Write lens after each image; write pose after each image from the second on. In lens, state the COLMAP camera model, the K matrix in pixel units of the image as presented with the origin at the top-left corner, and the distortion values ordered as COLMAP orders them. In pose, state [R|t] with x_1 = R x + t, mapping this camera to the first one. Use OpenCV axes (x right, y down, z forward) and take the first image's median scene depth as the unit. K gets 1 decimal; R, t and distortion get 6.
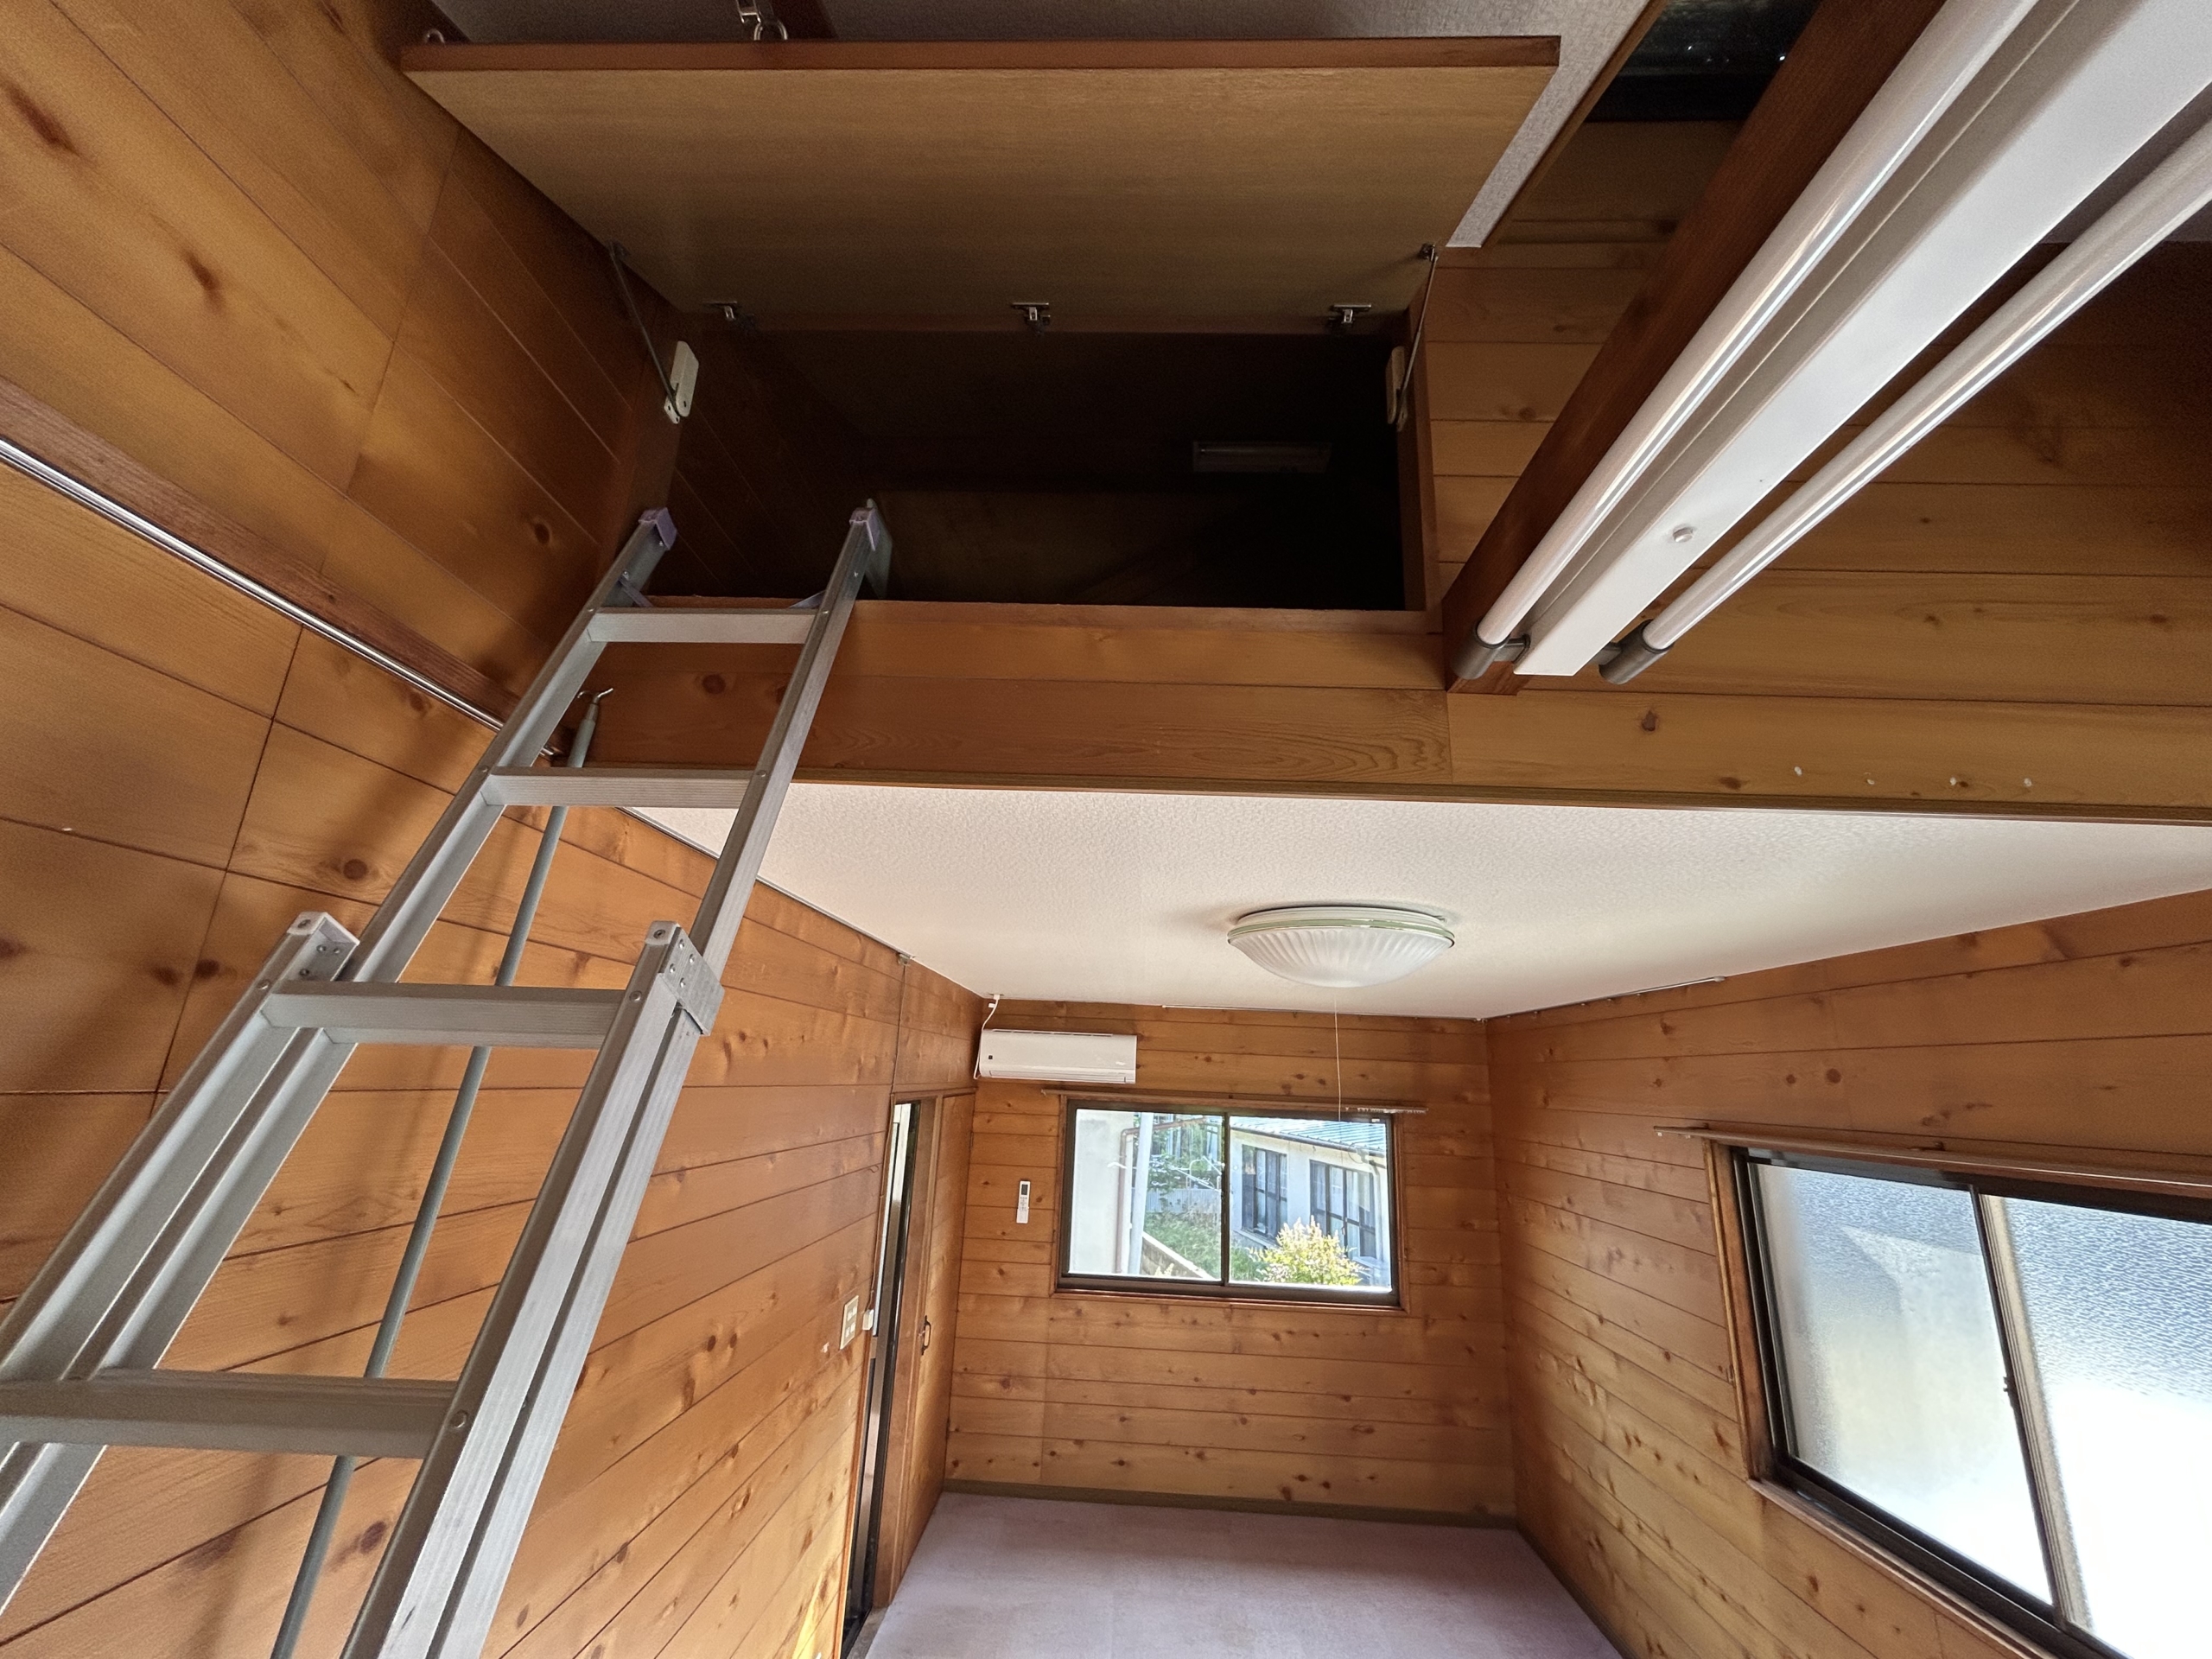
lens RADIAL K [[898.0, 0, 1104.6], [0, 898.0, 833.6], [0, 0, 1]] dist [0.007275, -0.003933]
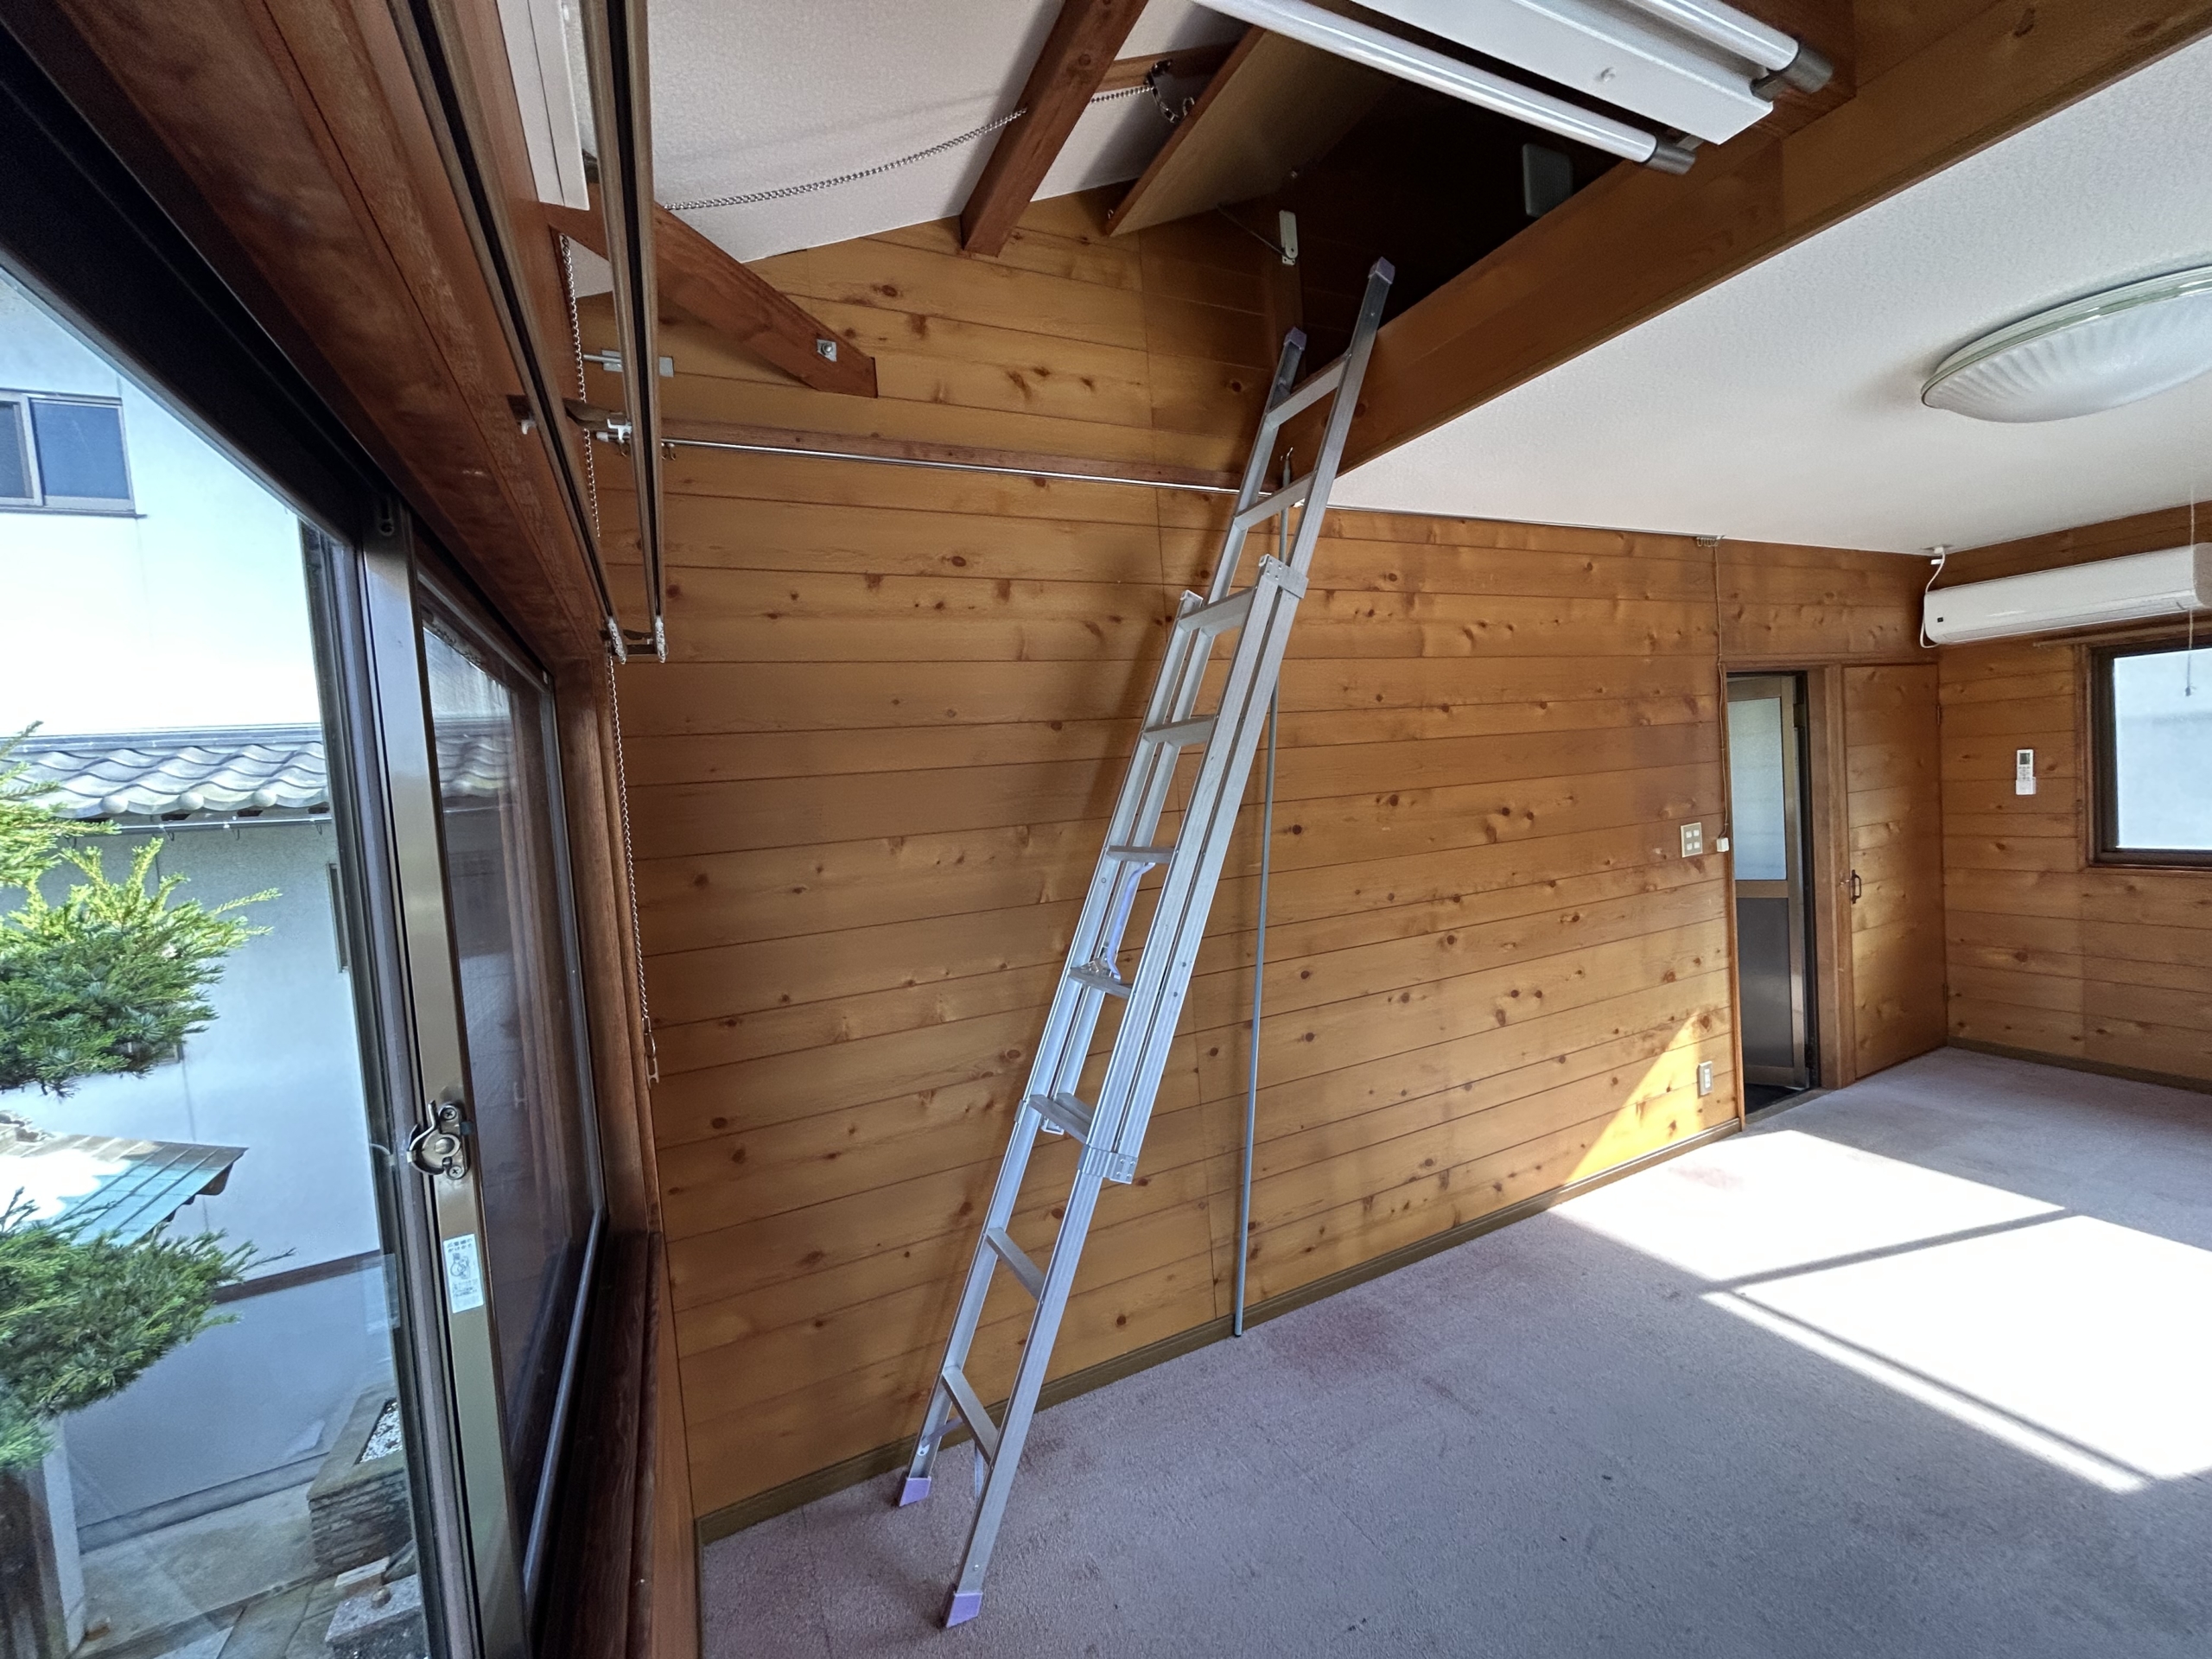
lens RADIAL K [[898.0, 0, 1106.9], [0, 898.0, 828.4], [0, 0, 1]] dist [0.007275, -0.003933]
pose [[0.454736, -0.038907, -0.889776, 0.451429], [0.324395, 0.937655, 0.124787, 0.110667], [0.829447, -0.345384, 0.439007, -0.206568]]
